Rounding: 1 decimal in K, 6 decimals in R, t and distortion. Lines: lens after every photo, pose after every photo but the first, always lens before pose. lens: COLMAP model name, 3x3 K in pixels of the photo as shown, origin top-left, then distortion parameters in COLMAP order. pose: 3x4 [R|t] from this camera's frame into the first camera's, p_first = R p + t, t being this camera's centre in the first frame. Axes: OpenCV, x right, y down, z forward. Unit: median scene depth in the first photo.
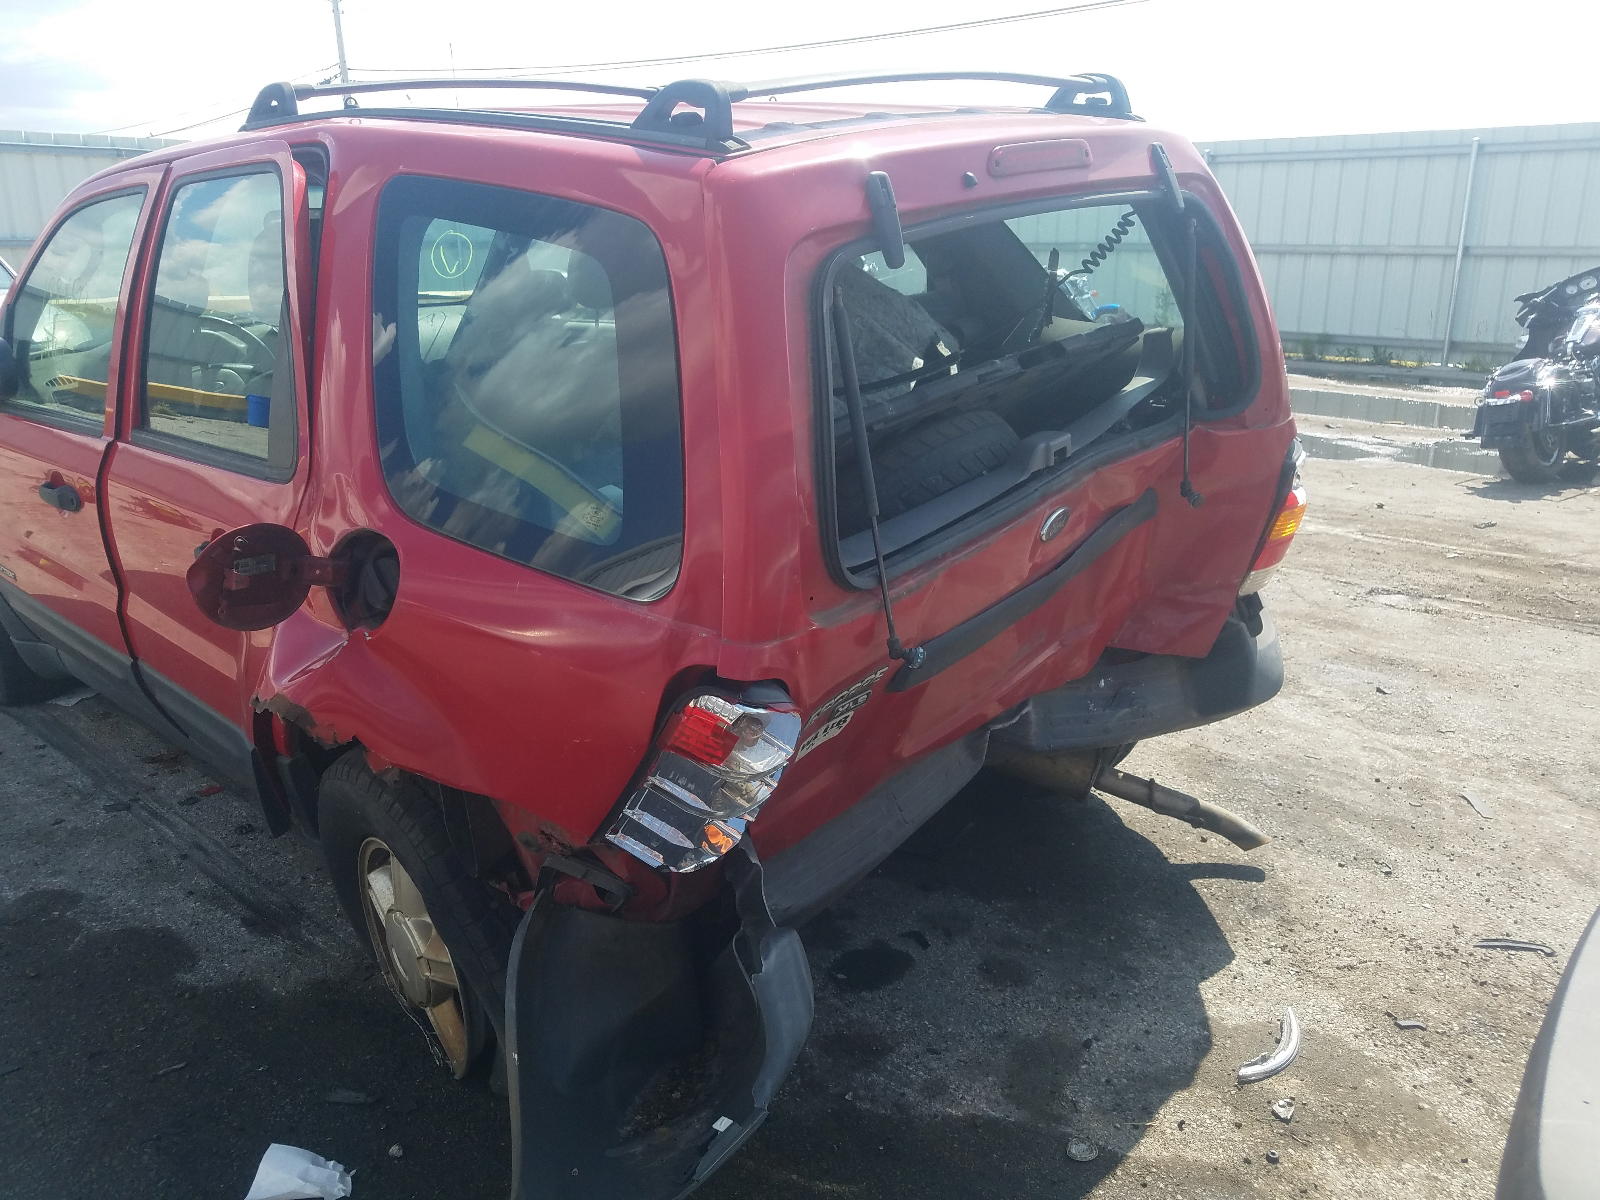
lens RADIAL K [[1193.7, 0, 779.4], [0, 1193.7, 616.1], [0, 0, 1]] dist [-0.006829, -0.005271]
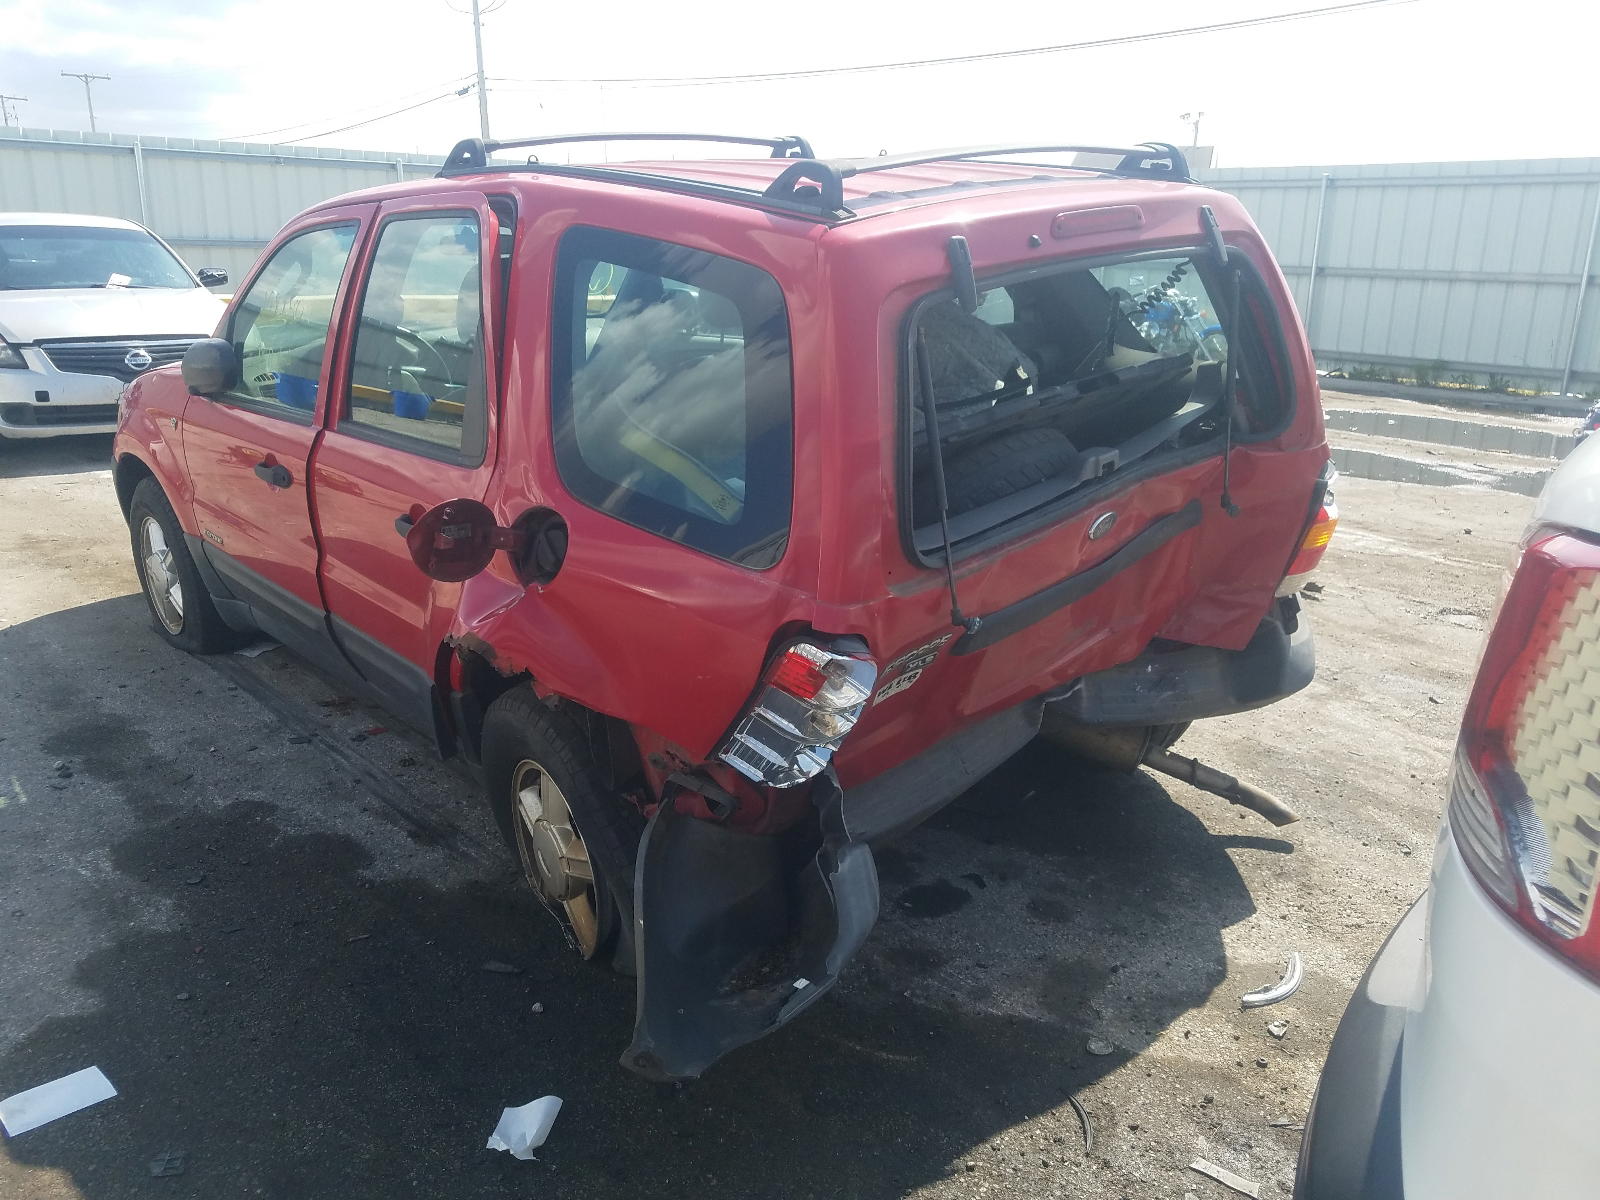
lens RADIAL K [[1226.2, 0, 800.0], [0, 1226.2, 600.0], [0, 0, 1]] dist [-0.010412, -0.002140]
pose [[0.996814, 0.041115, -0.068352, 0.016354], [-0.042631, 0.998873, -0.020868, 0.032911], [0.067417, 0.023716, 0.997443, -0.218561]]
